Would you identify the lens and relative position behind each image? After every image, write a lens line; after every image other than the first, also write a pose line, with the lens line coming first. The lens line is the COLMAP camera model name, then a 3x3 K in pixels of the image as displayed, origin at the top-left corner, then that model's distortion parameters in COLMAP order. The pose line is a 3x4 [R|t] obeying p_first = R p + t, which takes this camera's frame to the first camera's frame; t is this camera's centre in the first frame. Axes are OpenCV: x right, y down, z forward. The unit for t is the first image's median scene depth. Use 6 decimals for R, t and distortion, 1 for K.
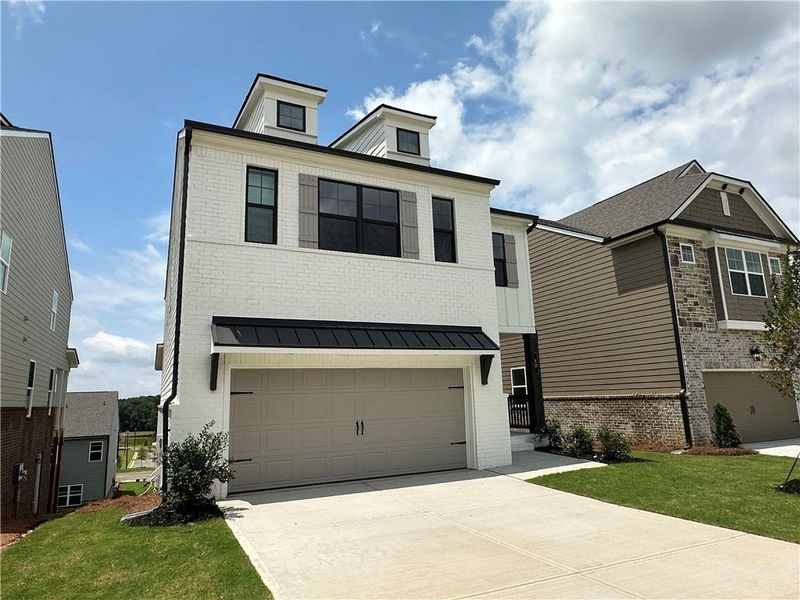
lens RADIAL K [[506.0, 0, 400.0], [0, 506.0, 300.0], [0, 0, 1]] dist [0.000938, 0.004715]
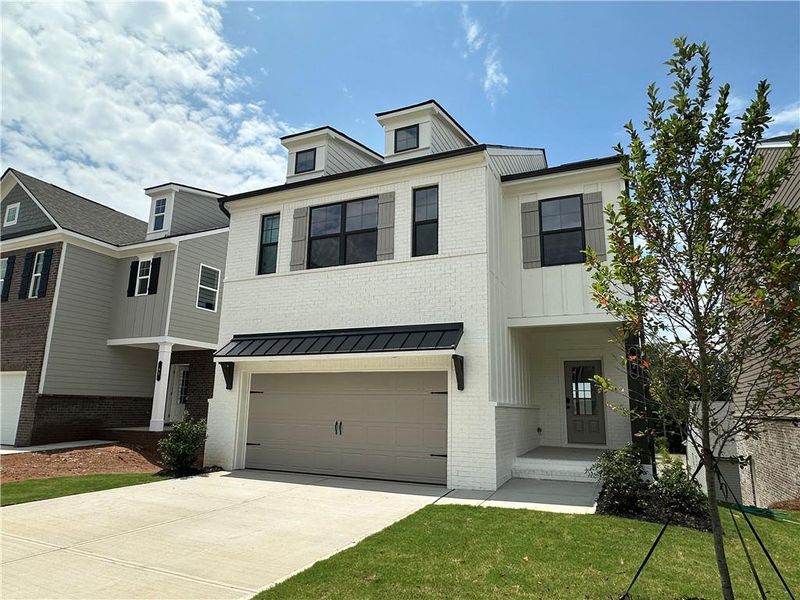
lens RADIAL K [[506.0, 0, 400.0], [0, 506.0, 300.0], [0, 0, 1]] dist [0.000938, 0.004715]
pose [[0.629664, -0.119798, -0.767575, 0.787472], [0.110035, 0.991830, -0.064534, 0.061646], [0.769036, -0.043825, 0.637702, 0.391211]]
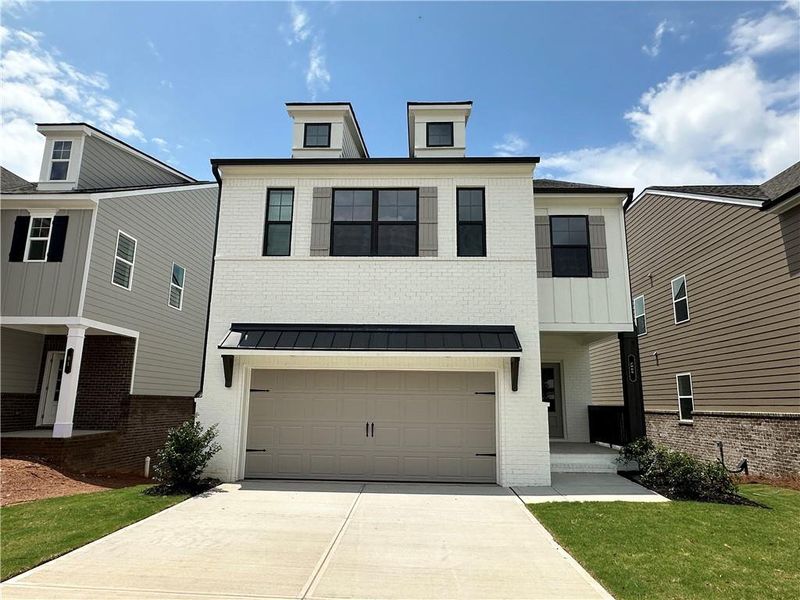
lens RADIAL K [[501.3, 0, 400.0], [0, 501.3, 300.0], [0, 0, 1]] dist [0.001926, -0.001051]
pose [[0.878612, -0.051749, -0.474725, 0.421325], [0.048783, 0.998637, -0.018573, 0.015425], [0.475039, -0.006840, 0.879938, 0.140118]]
